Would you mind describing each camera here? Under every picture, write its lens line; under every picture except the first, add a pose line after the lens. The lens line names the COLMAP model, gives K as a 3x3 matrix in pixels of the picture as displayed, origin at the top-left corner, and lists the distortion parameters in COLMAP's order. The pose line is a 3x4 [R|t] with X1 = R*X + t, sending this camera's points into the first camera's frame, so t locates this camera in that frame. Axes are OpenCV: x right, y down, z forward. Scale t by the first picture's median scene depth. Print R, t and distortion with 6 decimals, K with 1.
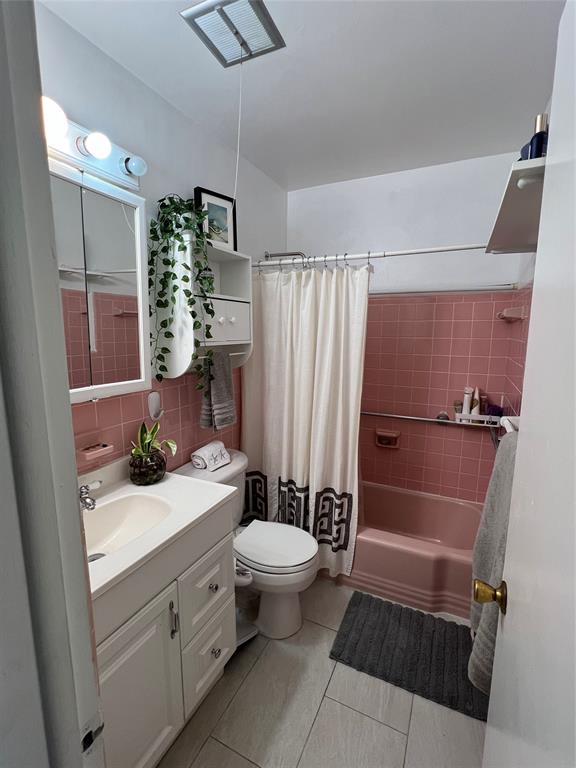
lens RADIAL K [[355.8, 0, 288.3], [0, 355.8, 385.7], [0, 0, 1]] dist [0.000490, -0.000398]
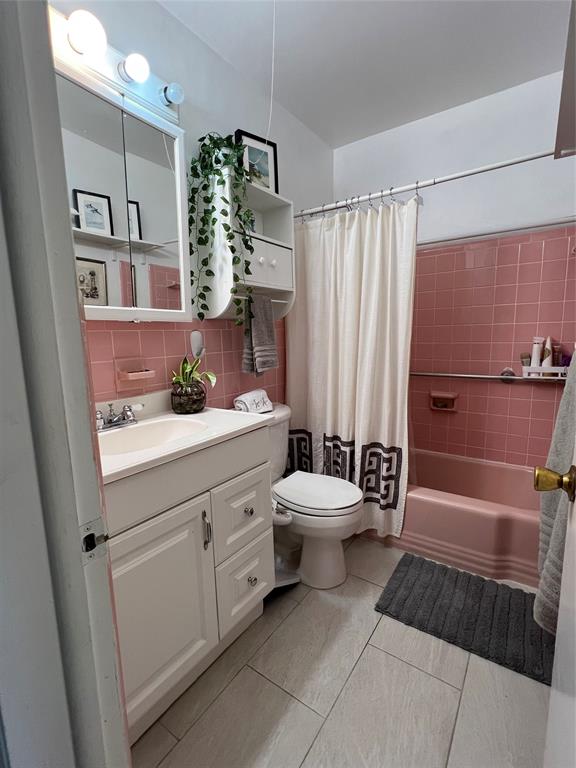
lens RADIAL K [[355.8, 0, 288.3], [0, 355.8, 385.7], [0, 0, 1]] dist [0.000490, -0.000398]
pose [[0.987664, -0.005205, -0.156502, 0.037883], [0.003785, 0.999949, -0.009373, 0.170708], [0.156543, 0.008665, 0.987633, 0.035318]]
